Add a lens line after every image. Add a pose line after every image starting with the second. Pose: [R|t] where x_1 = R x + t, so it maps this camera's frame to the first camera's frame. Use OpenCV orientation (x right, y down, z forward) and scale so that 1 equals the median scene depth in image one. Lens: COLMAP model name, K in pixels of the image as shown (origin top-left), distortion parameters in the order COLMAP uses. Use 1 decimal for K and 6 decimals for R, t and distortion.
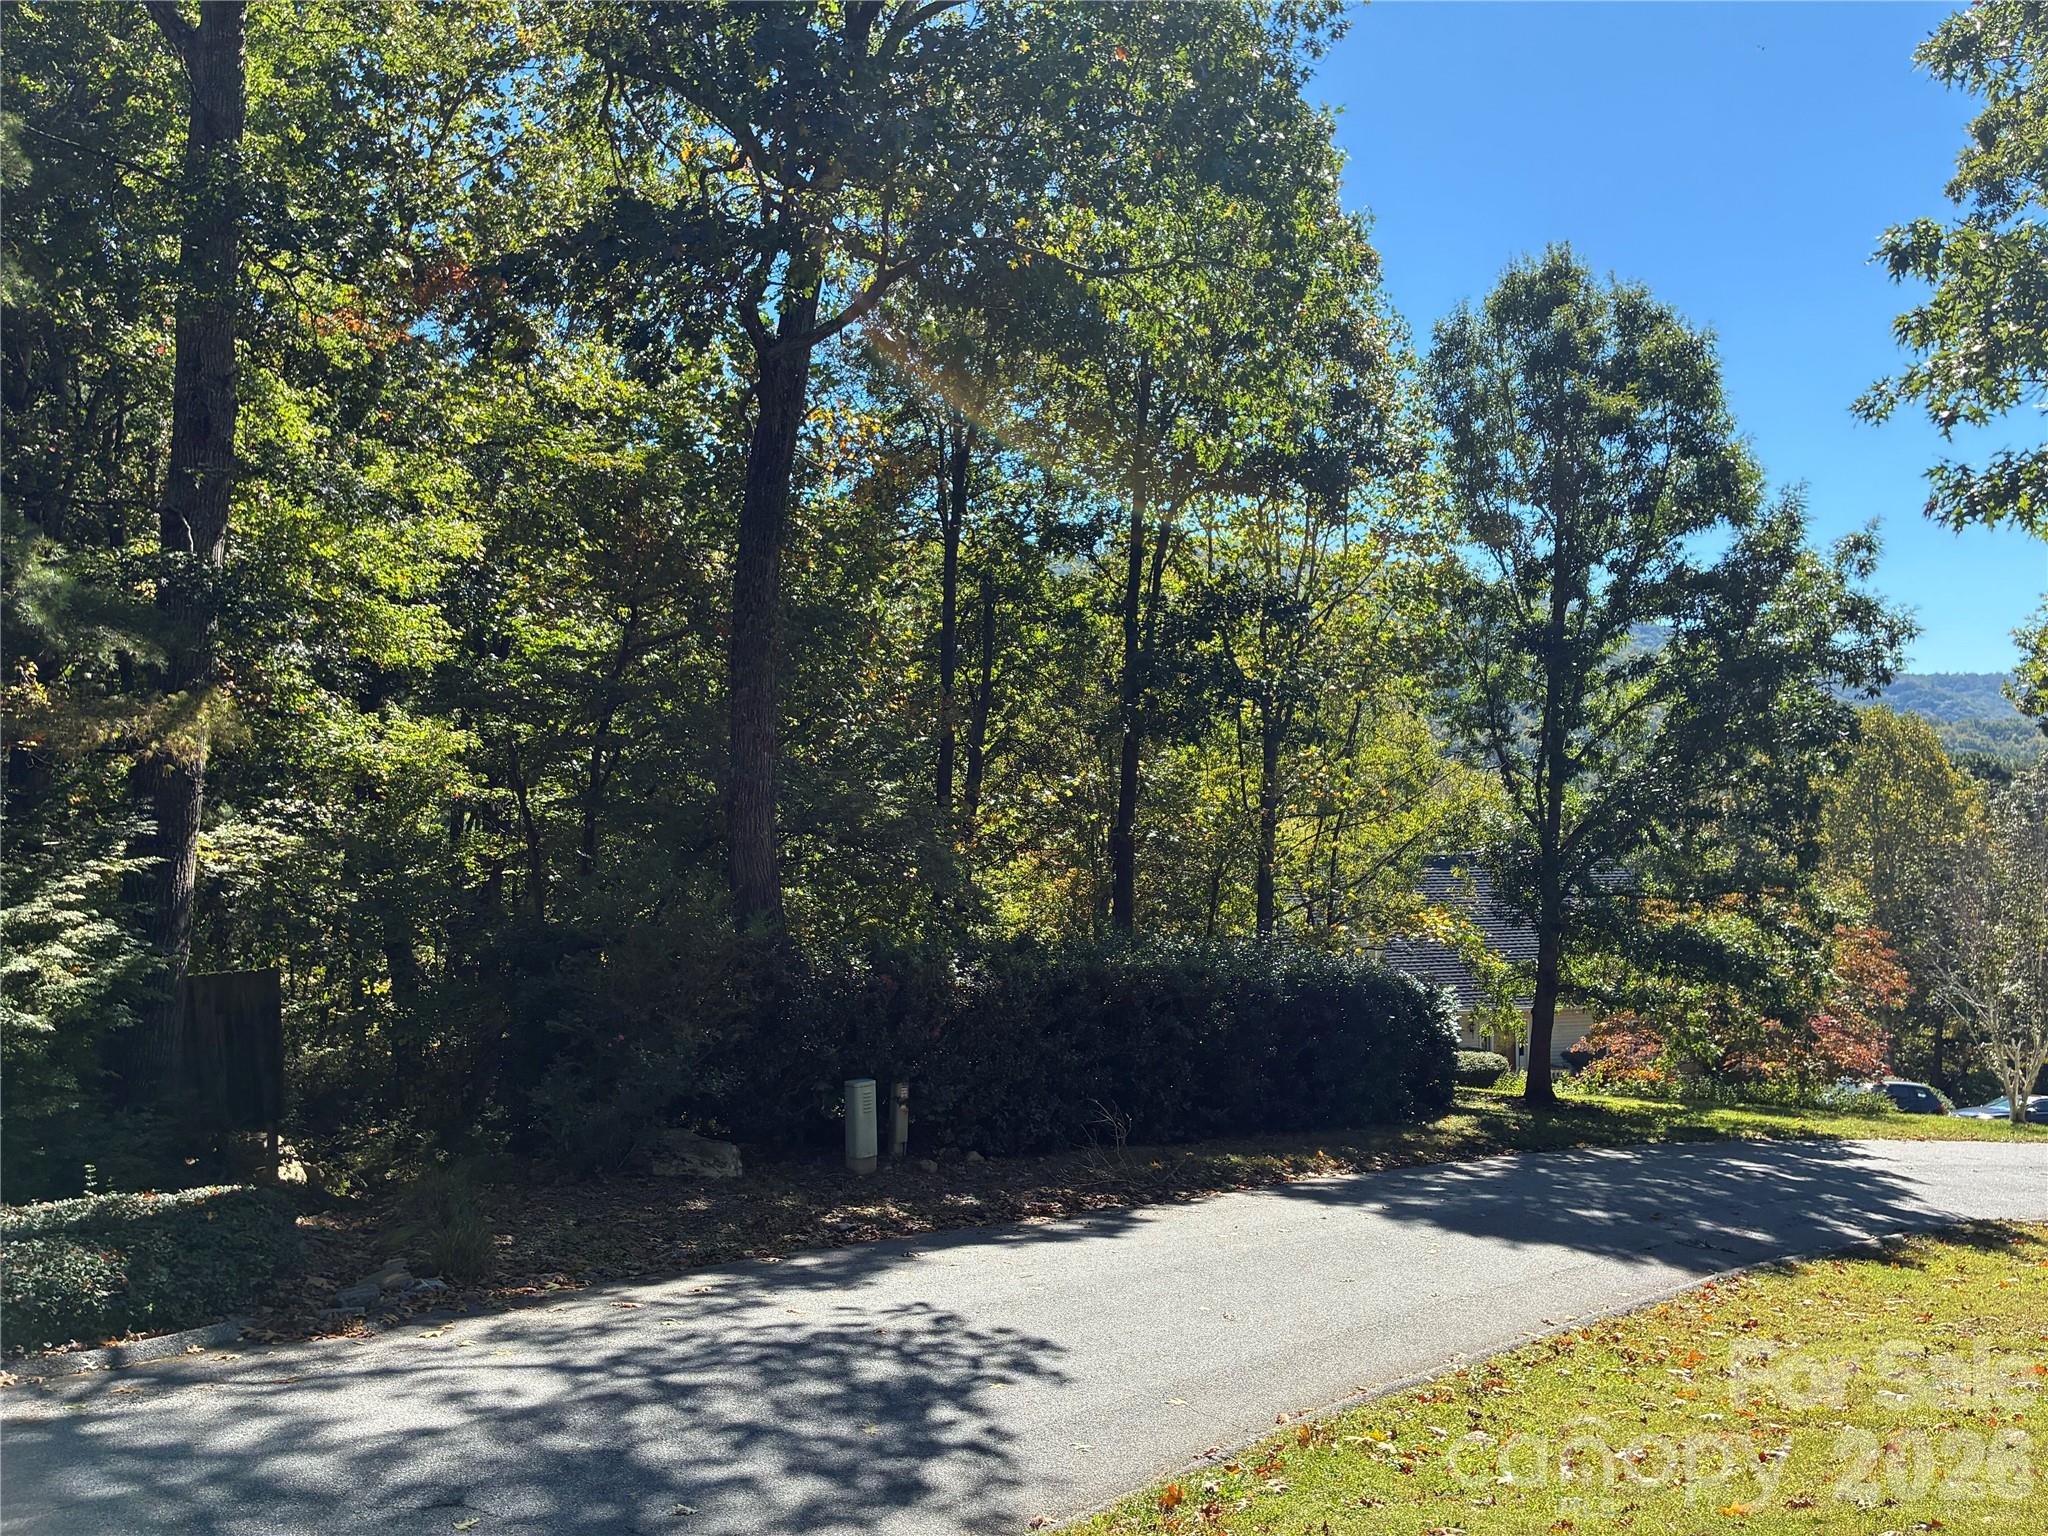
lens RADIAL K [[1537.2, 0, 1029.2], [0, 1537.2, 770.7], [0, 0, 1]] dist [0.007049, 0.000837]
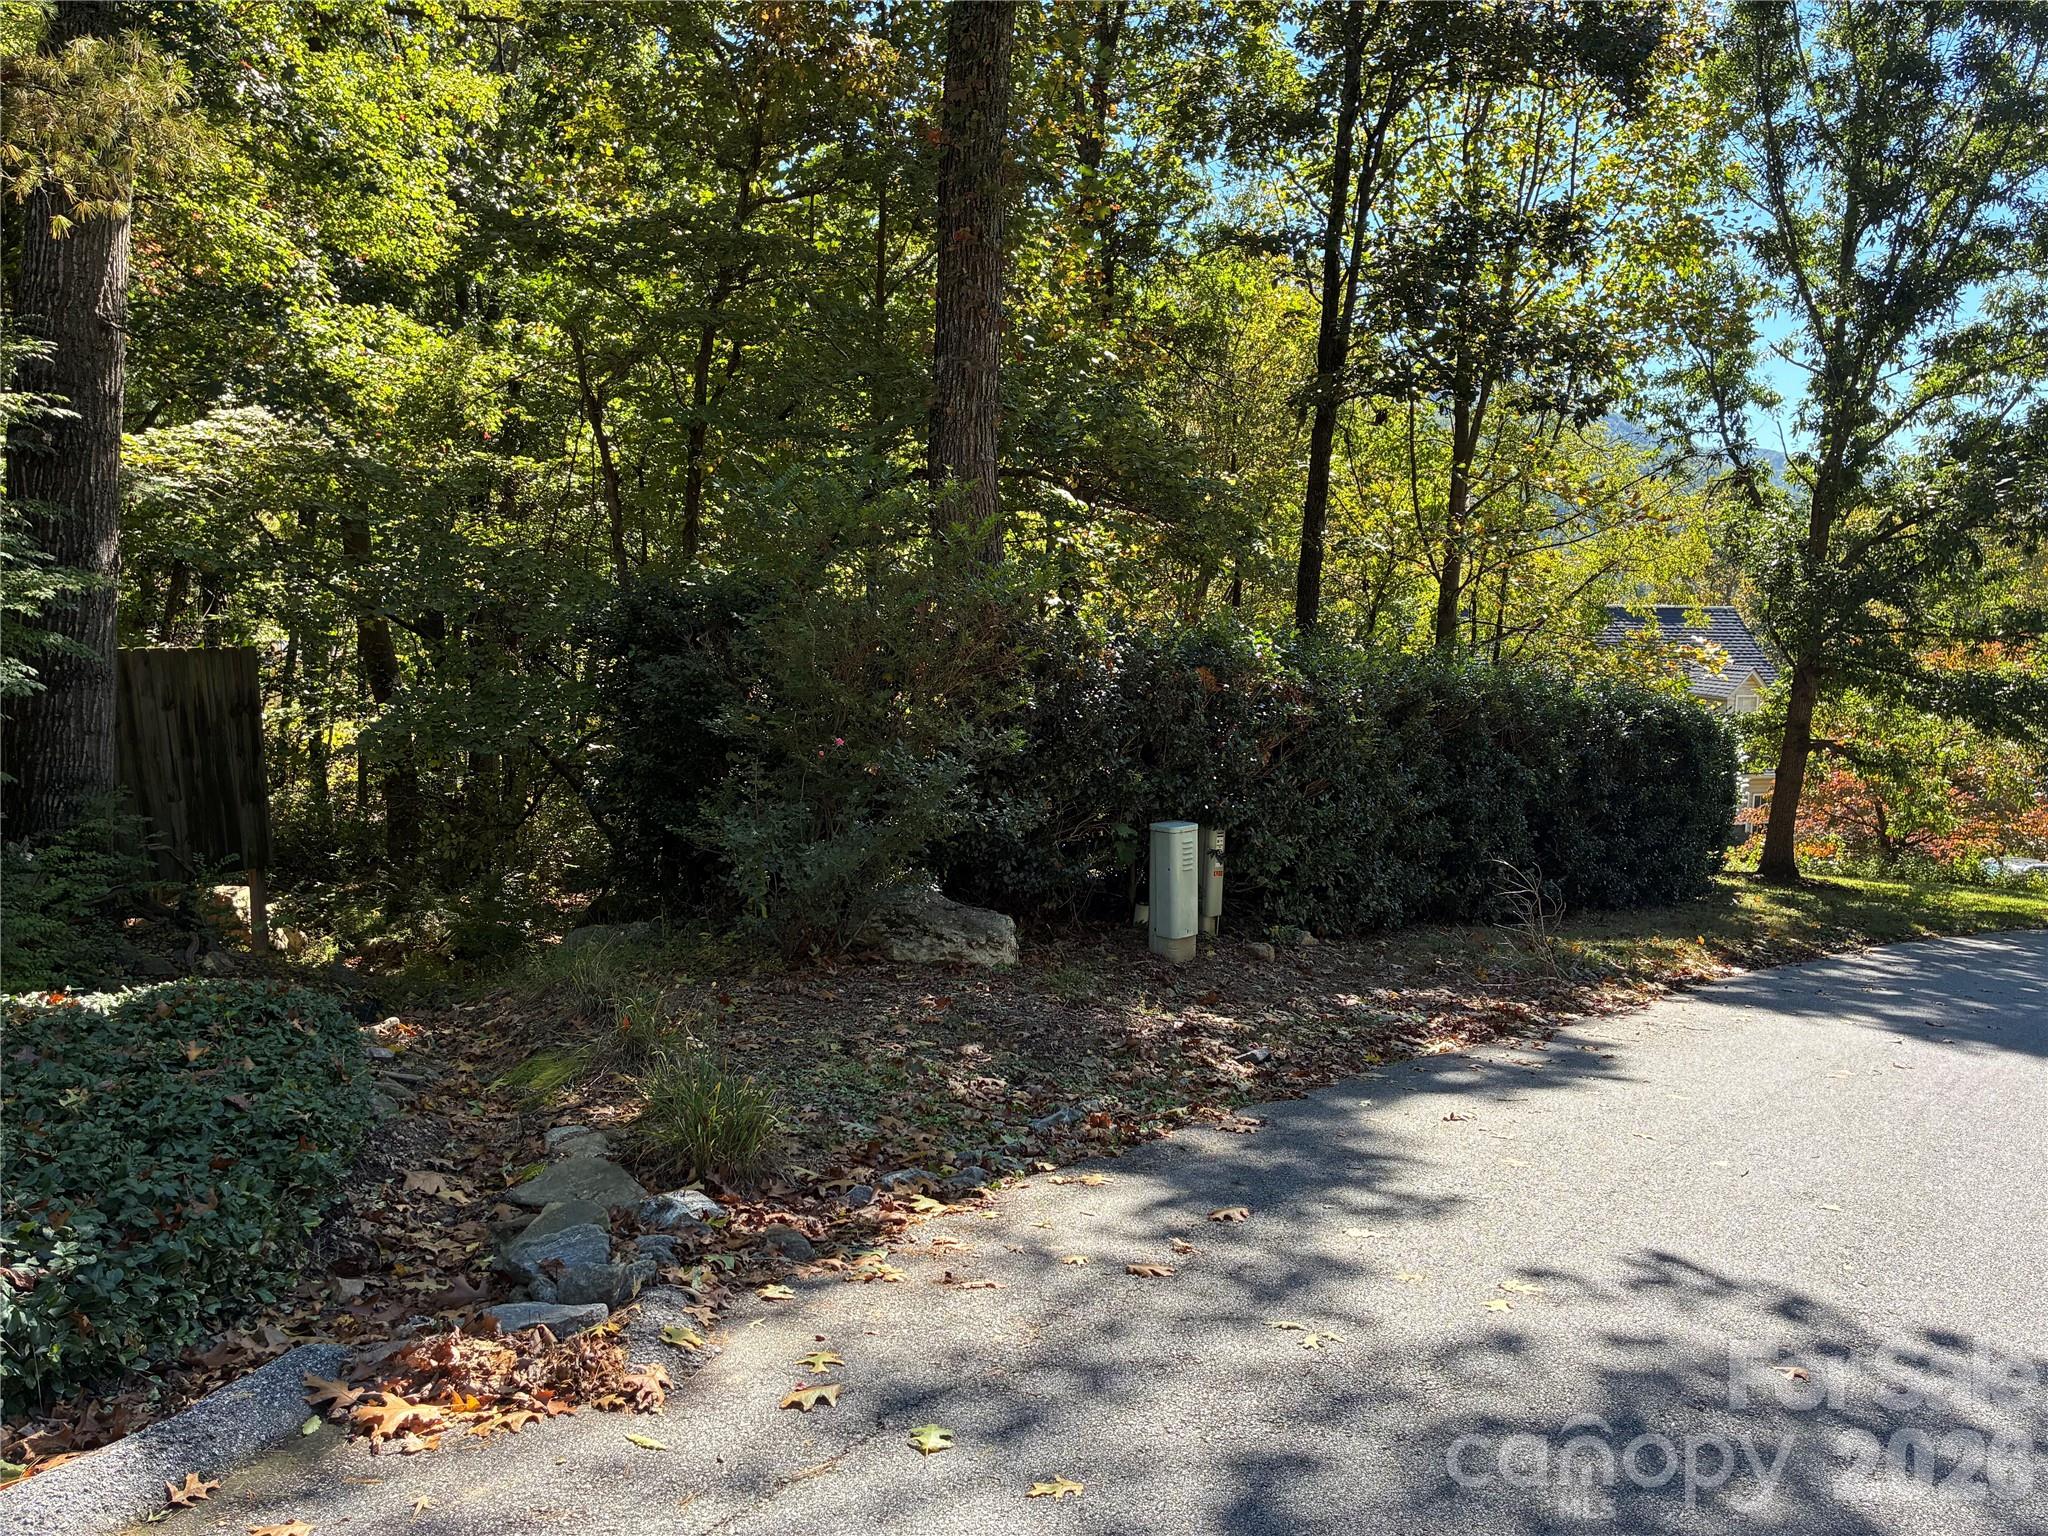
lens RADIAL K [[1537.2, 0, 1018.9], [0, 1537.2, 767.7], [0, 0, 1]] dist [0.007049, 0.000837]
pose [[0.999302, 0.021226, 0.030750, -0.197765], [-0.025327, 0.989858, 0.139787, 0.089570], [-0.027471, -0.140468, 0.989704, 0.362355]]
